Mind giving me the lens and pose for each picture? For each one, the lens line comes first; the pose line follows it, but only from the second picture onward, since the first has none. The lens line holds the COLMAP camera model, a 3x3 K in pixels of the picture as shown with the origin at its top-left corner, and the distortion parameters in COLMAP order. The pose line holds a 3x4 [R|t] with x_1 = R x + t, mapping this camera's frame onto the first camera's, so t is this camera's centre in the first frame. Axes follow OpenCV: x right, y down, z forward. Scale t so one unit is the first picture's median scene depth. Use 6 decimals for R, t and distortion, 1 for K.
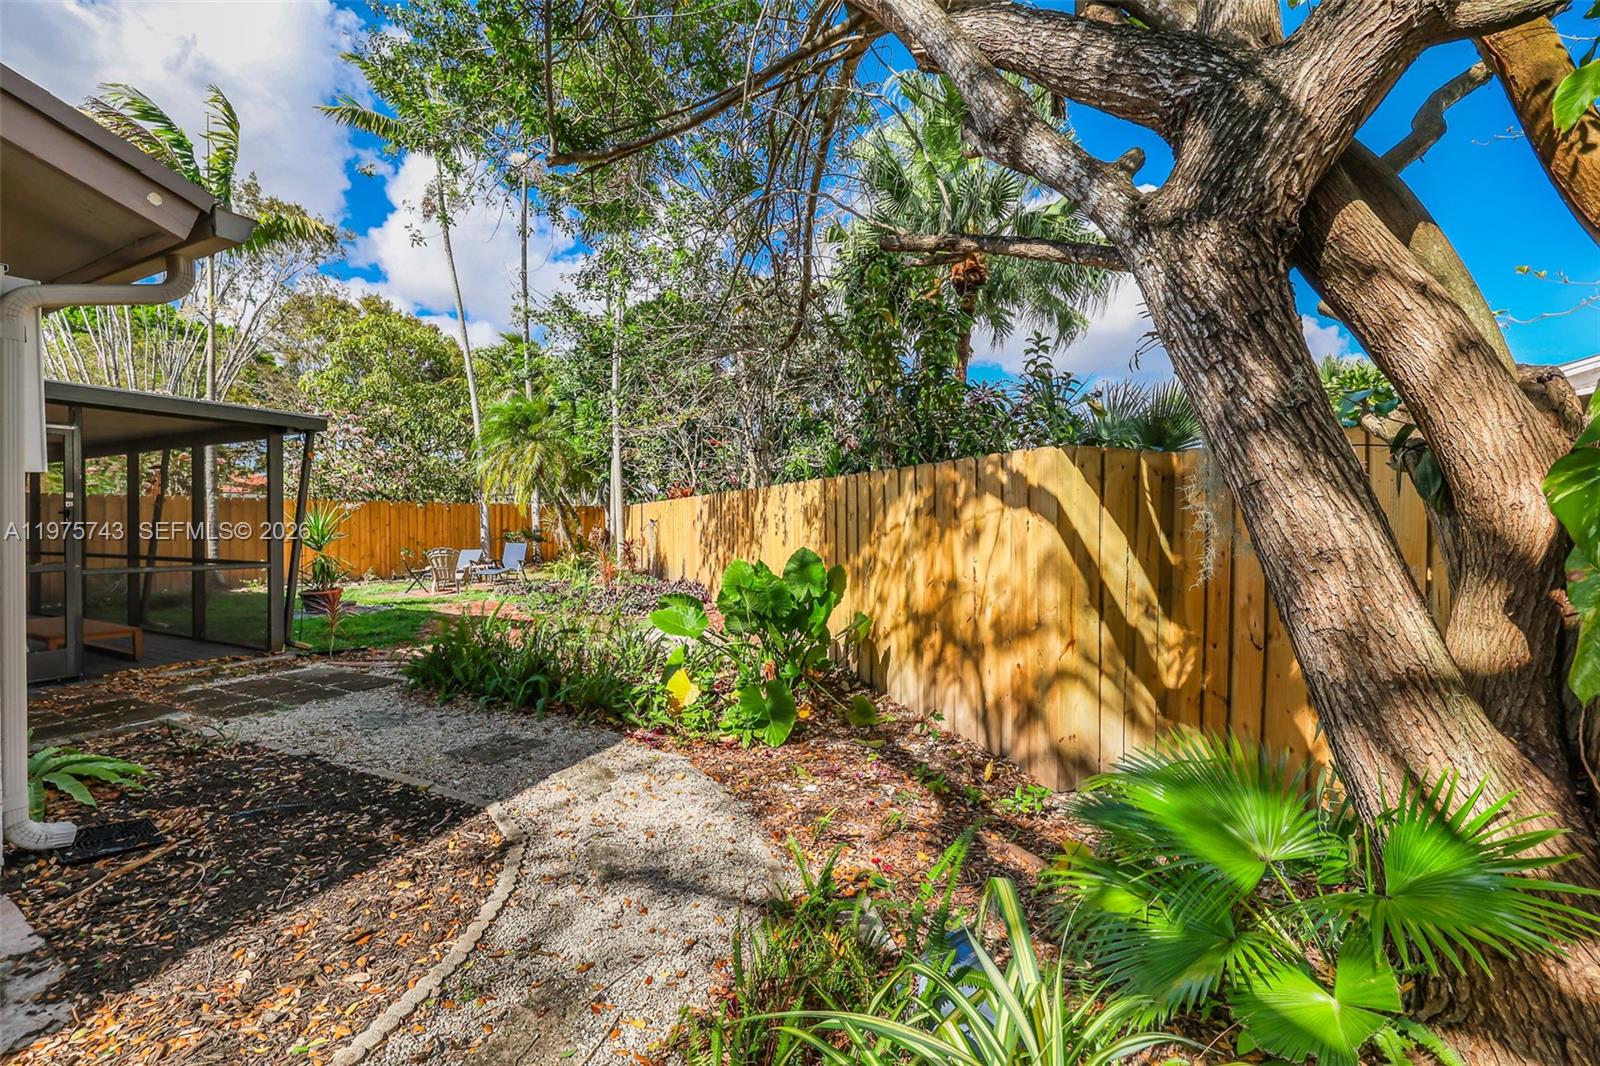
lens RADIAL K [[681.1, 0, 792.4], [0, 681.1, 532.9], [0, 0, 1]] dist [0.000422, -0.000264]
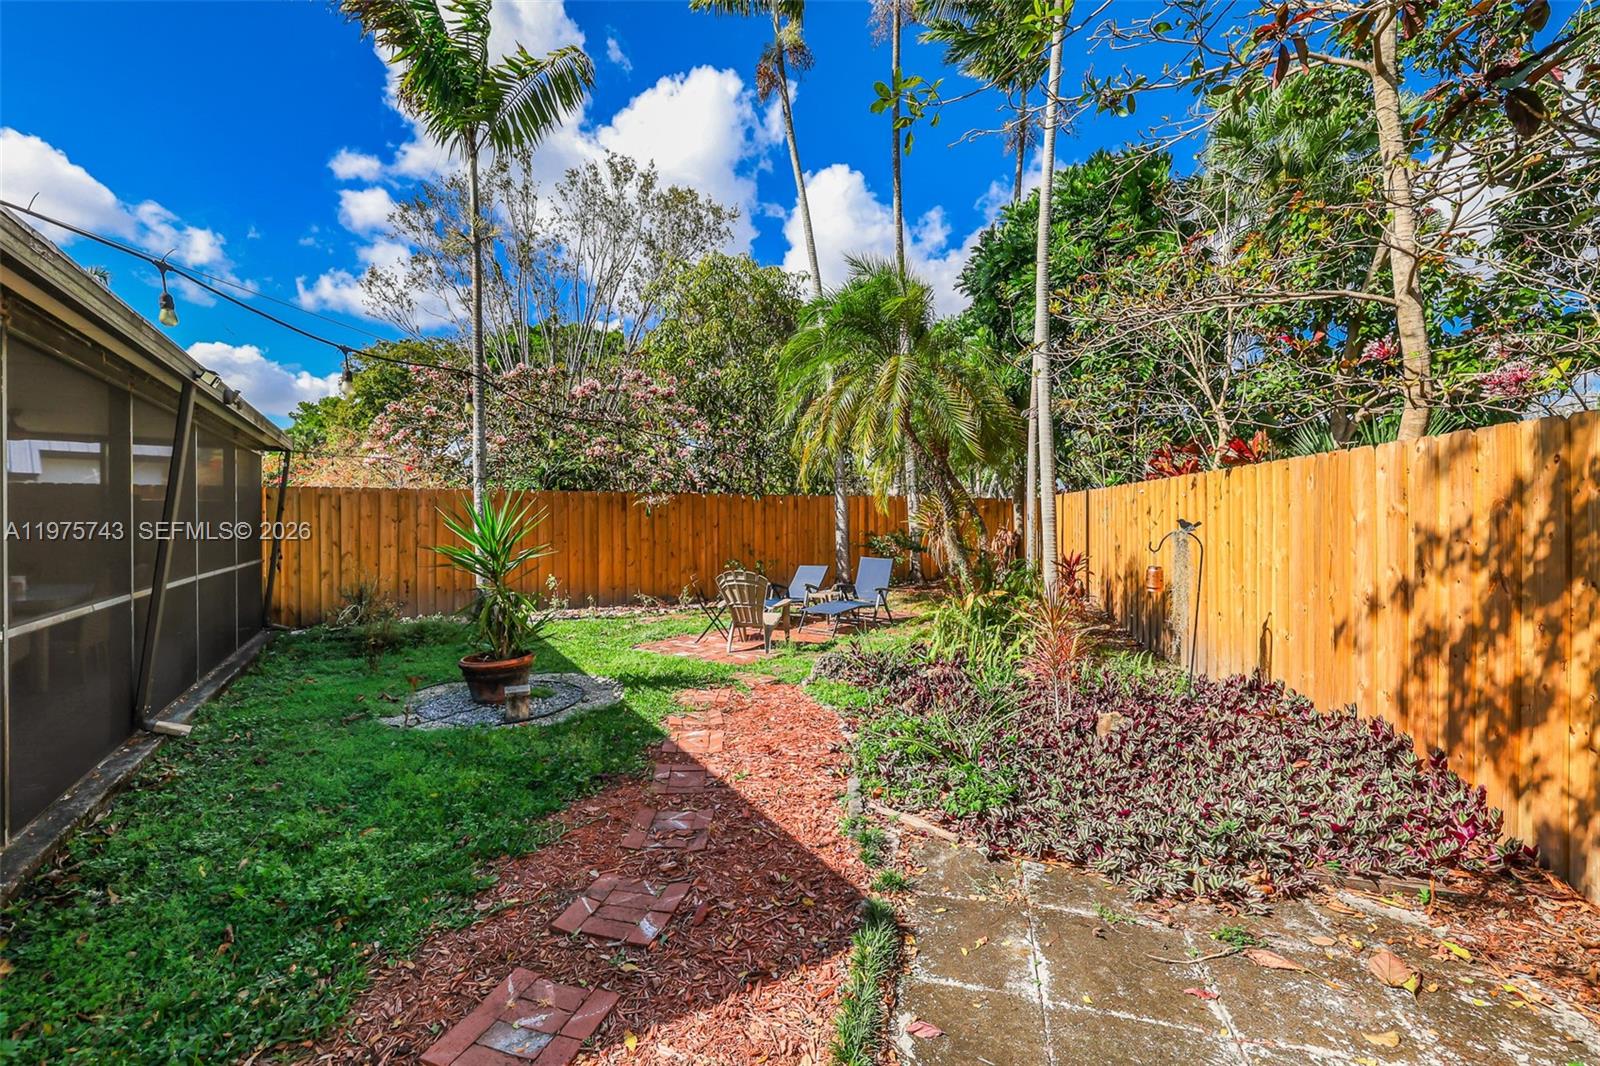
lens RADIAL K [[681.1, 0, 794.7], [0, 681.1, 525.4], [0, 0, 1]] dist [0.000422, -0.000264]
pose [[0.851517, 0.005804, -0.524294, -0.147499], [-0.009748, 0.999941, -0.004763, -0.010050], [0.524236, 0.009167, 0.851524, 0.438638]]
